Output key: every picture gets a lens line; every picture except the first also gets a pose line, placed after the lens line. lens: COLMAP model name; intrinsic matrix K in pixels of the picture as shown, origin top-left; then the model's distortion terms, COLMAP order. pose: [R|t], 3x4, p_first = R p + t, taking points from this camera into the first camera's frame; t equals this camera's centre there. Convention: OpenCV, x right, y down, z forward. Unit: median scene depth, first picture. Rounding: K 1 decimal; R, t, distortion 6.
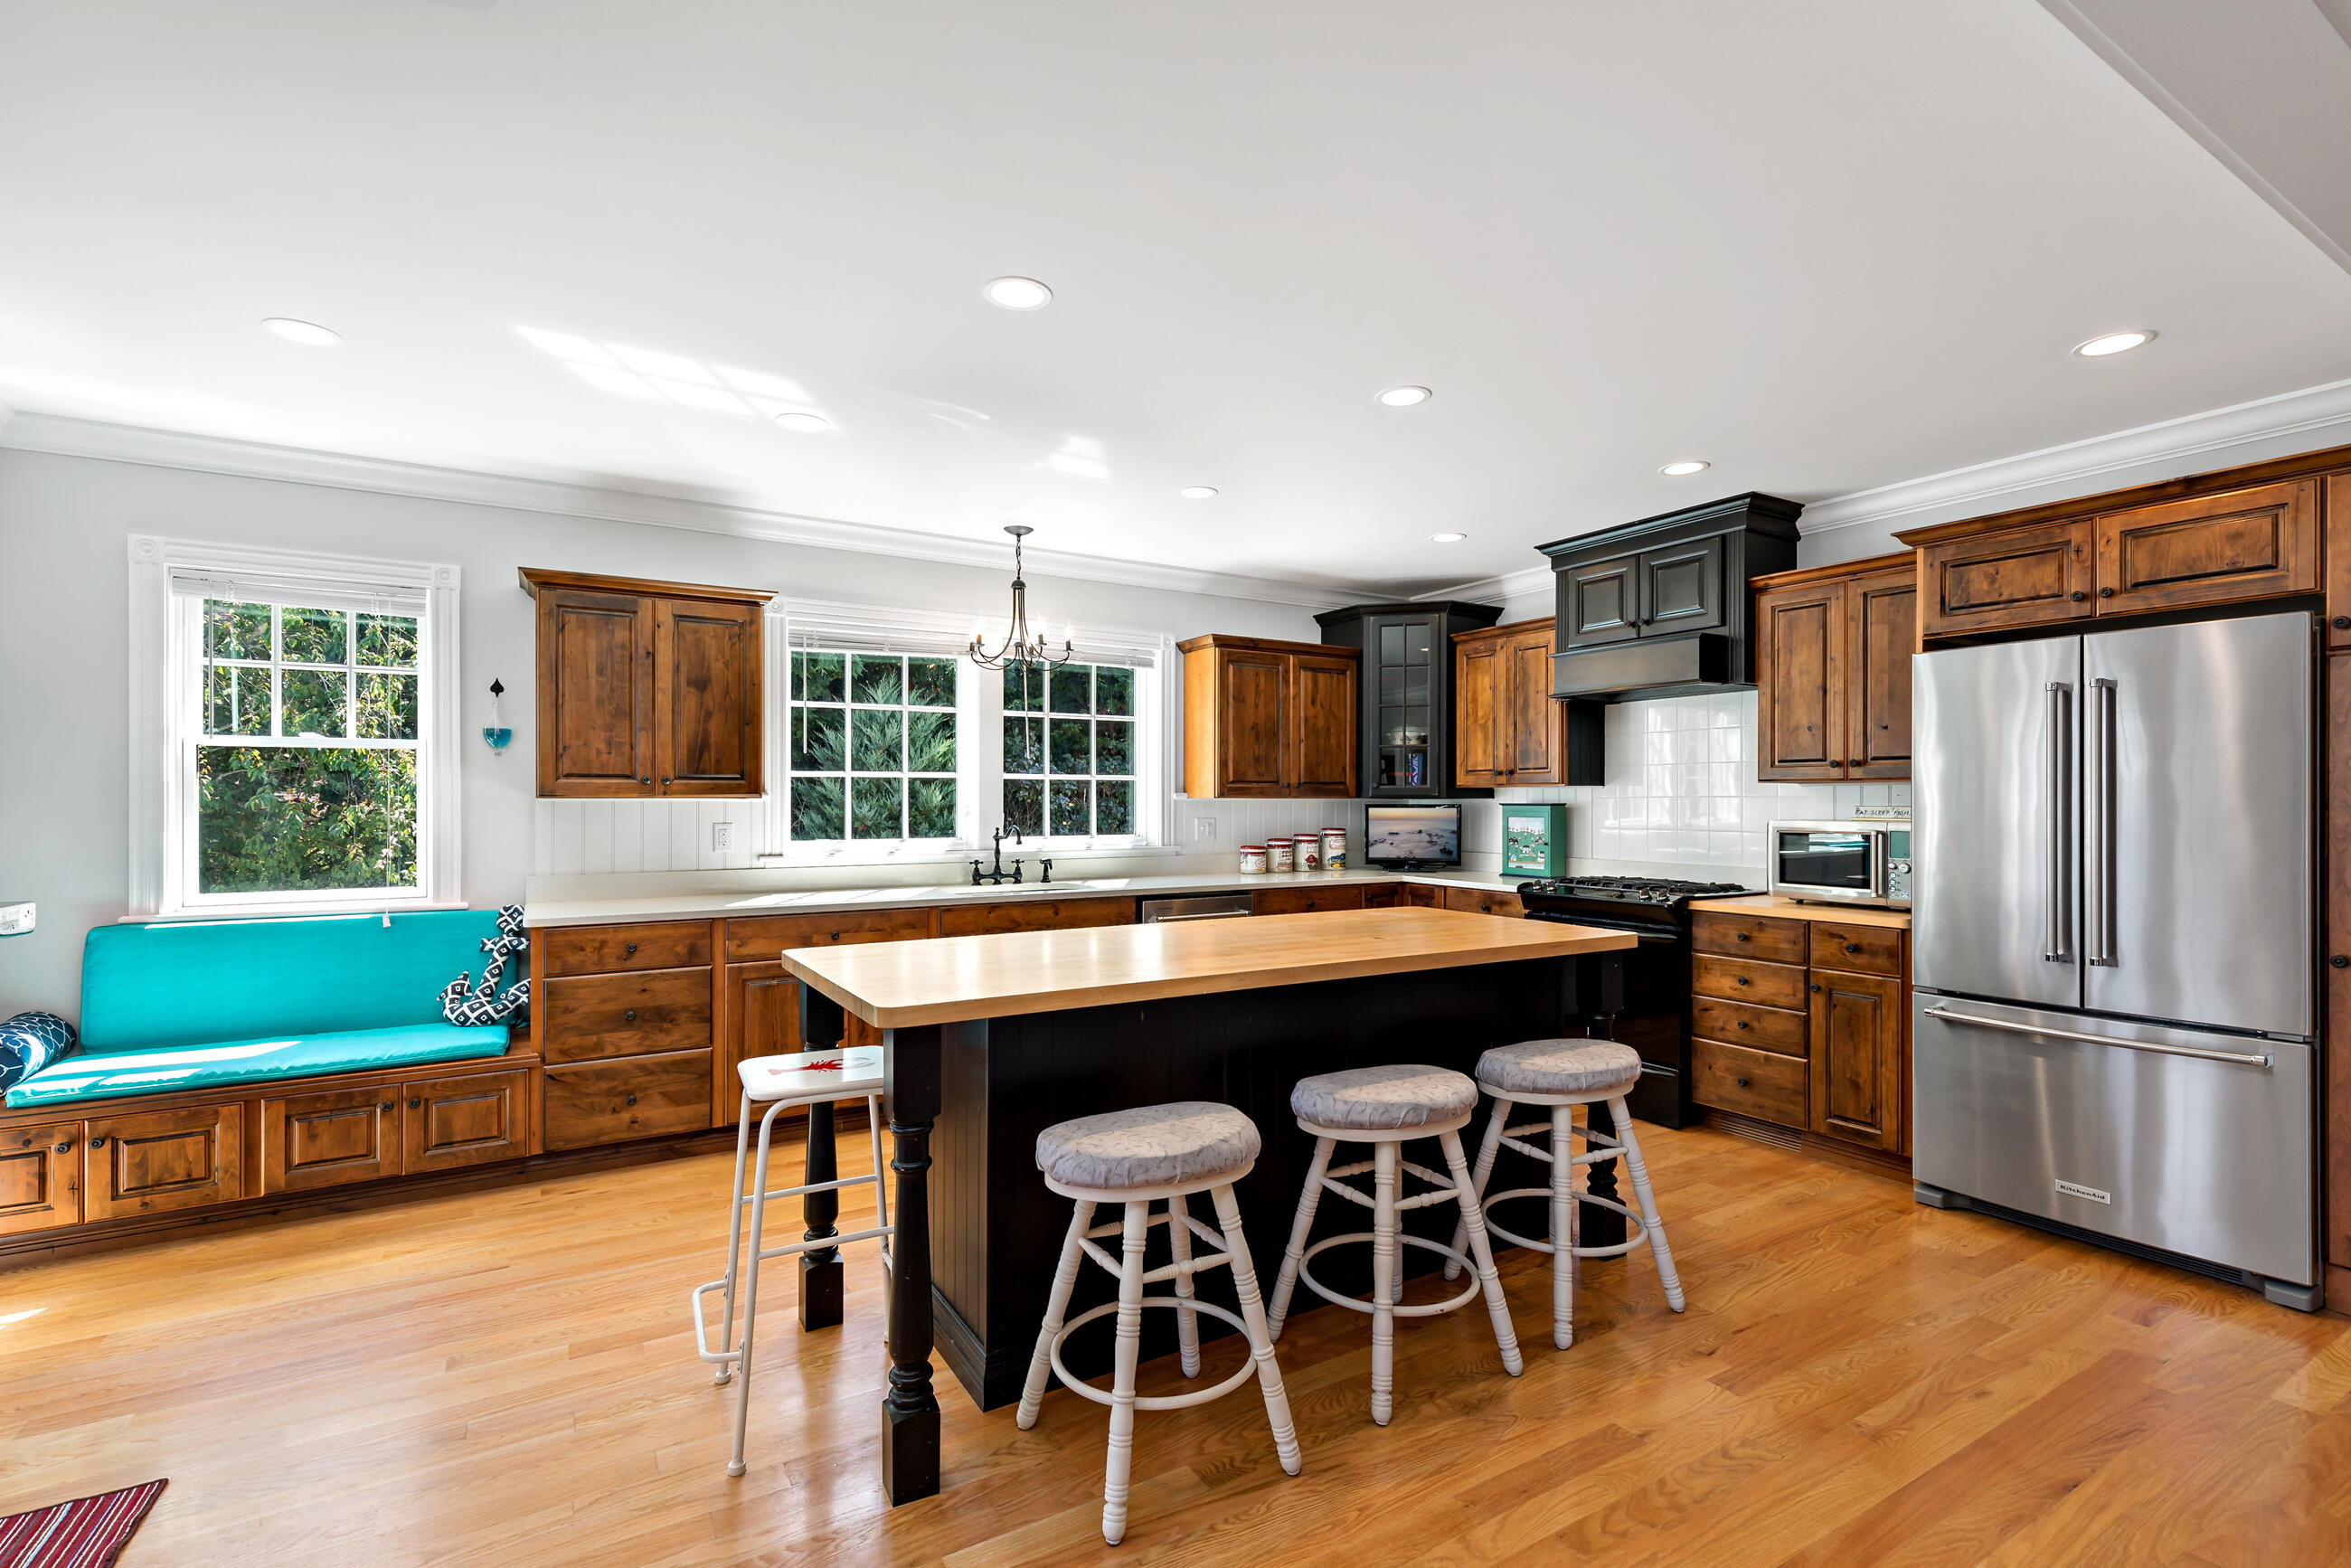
lens RADIAL K [[1073.9, 0, 1189.0], [0, 1073.9, 808.9], [0, 0, 1]] dist [0.010033, -0.002424]
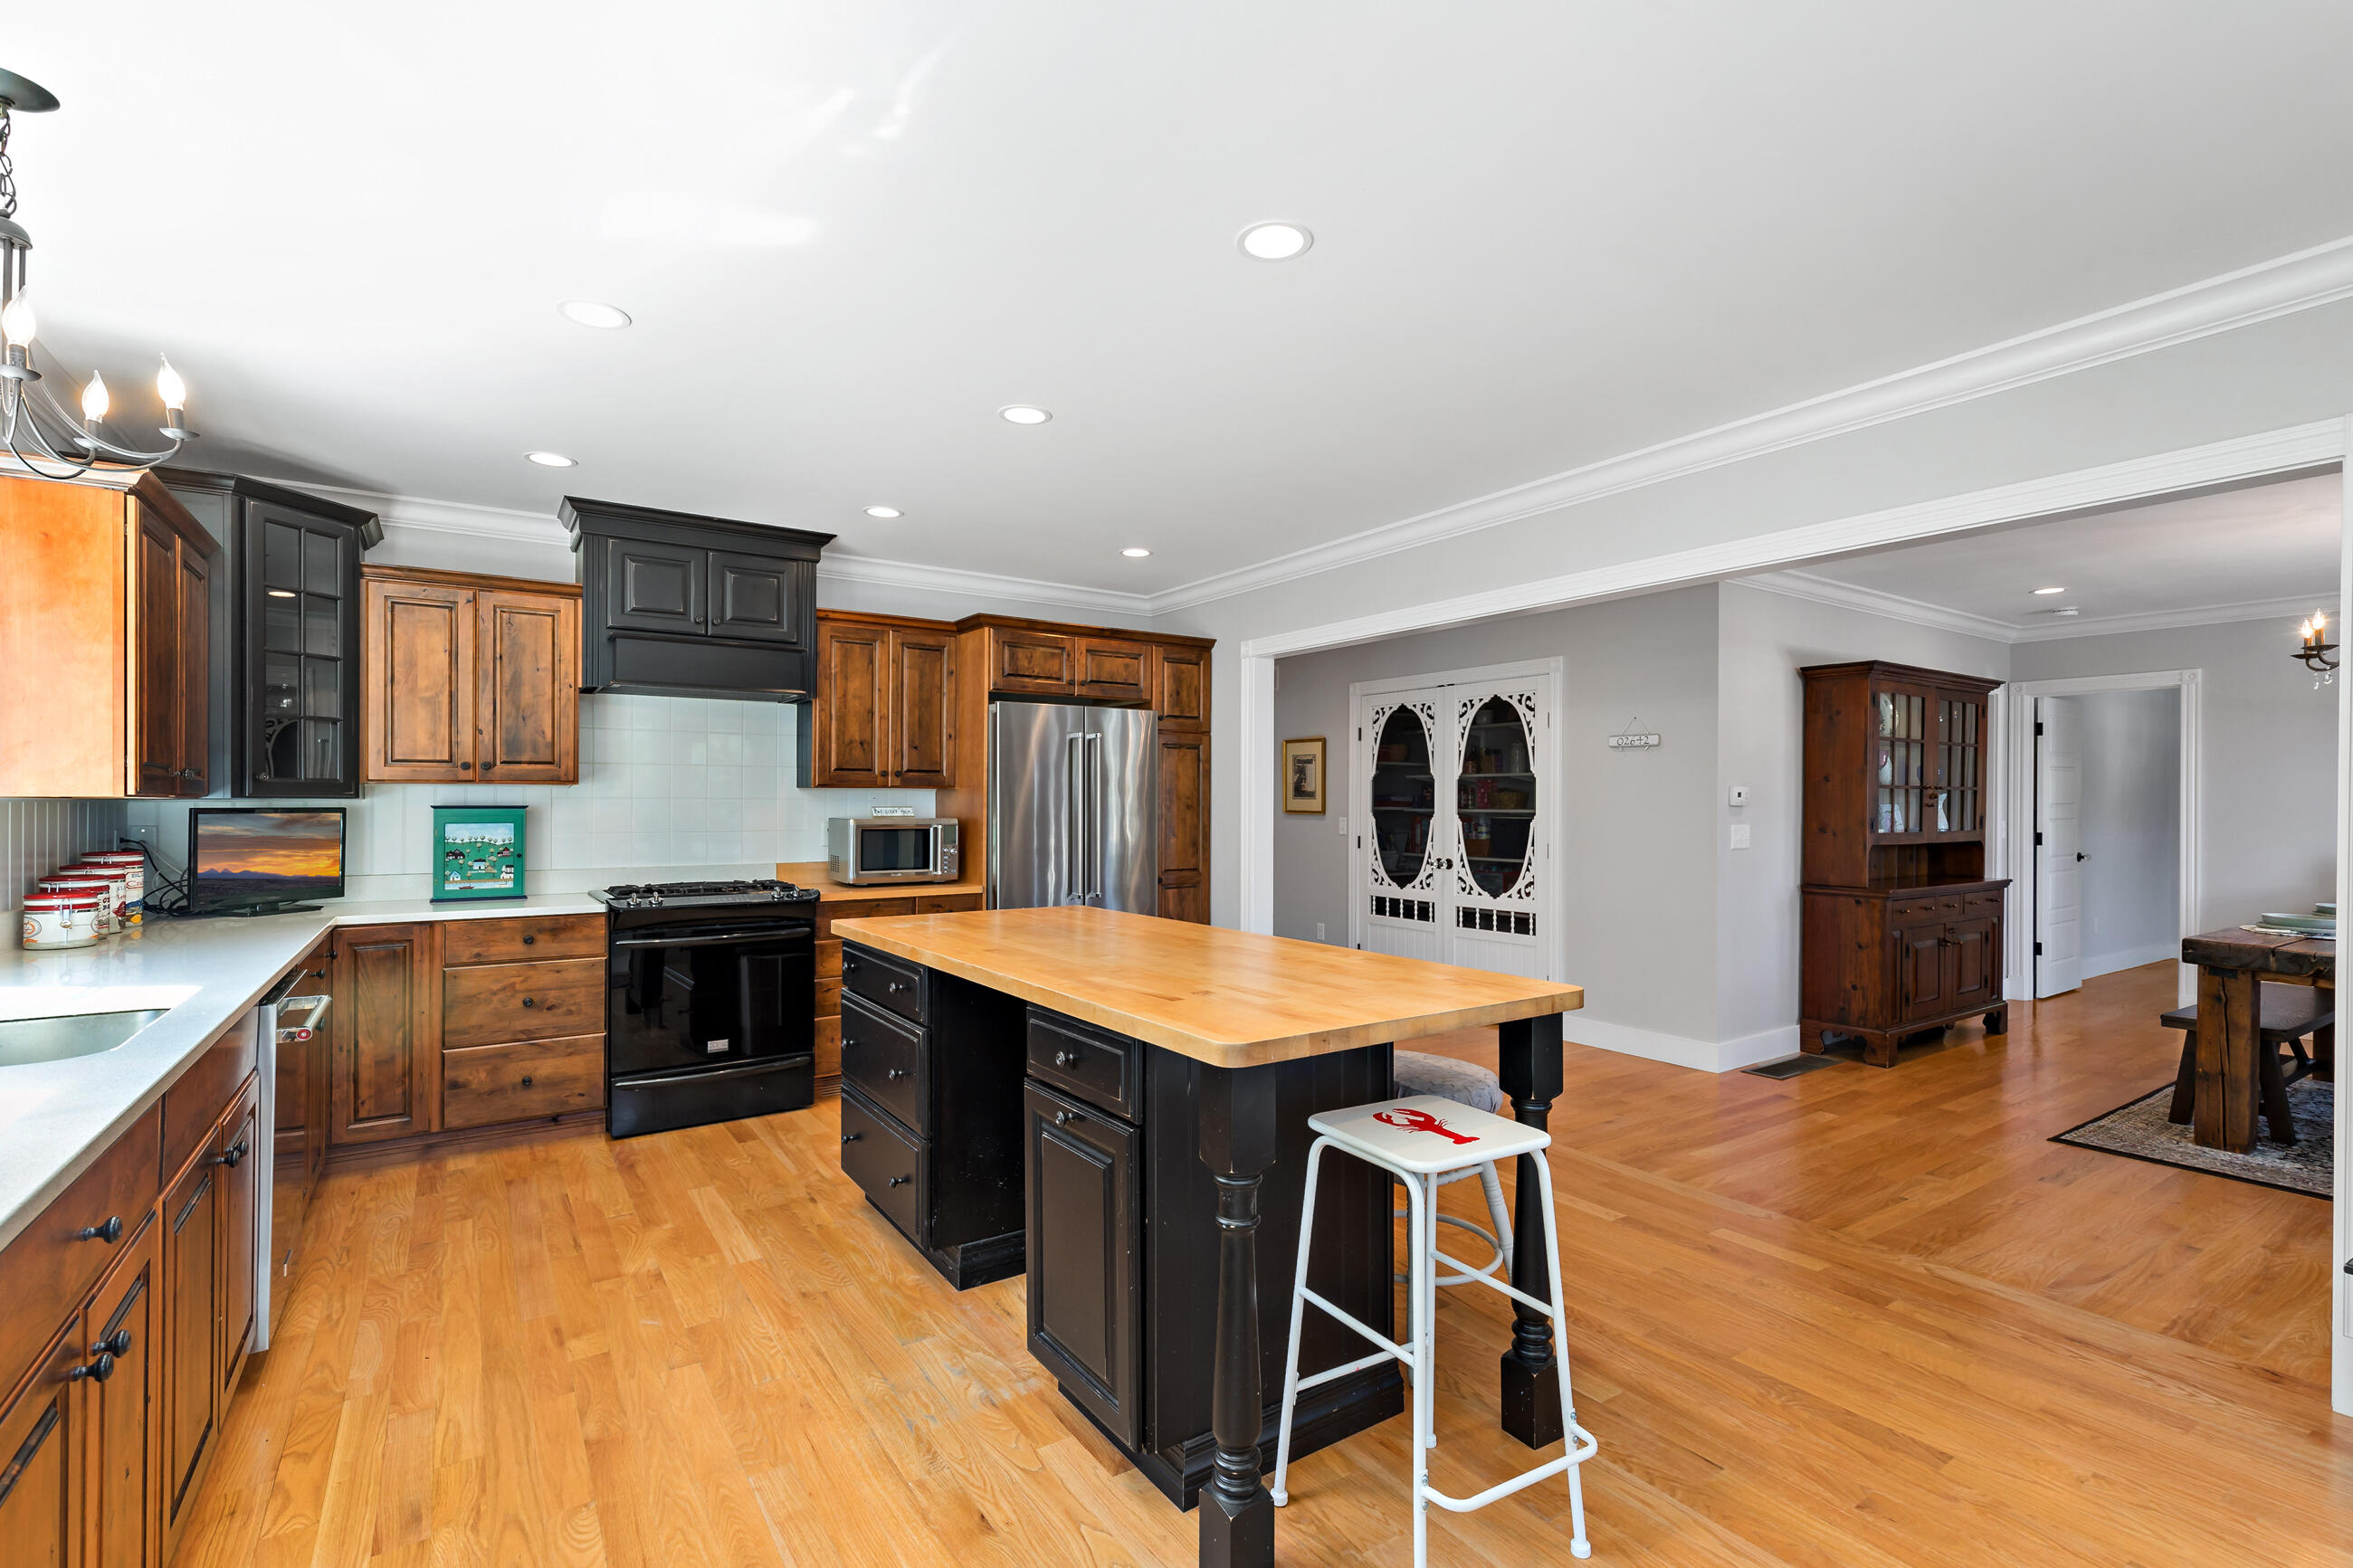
lens RADIAL K [[1074.7, 0, 1185.6], [0, 1074.7, 785.2], [0, 0, 1]] dist [0.010033, -0.002424]
pose [[-0.041307, 0.009959, 0.999097, -0.566241], [0.002758, 0.999948, -0.009854, -0.012582], [-0.999143, 0.002348, -0.041332, 0.589531]]
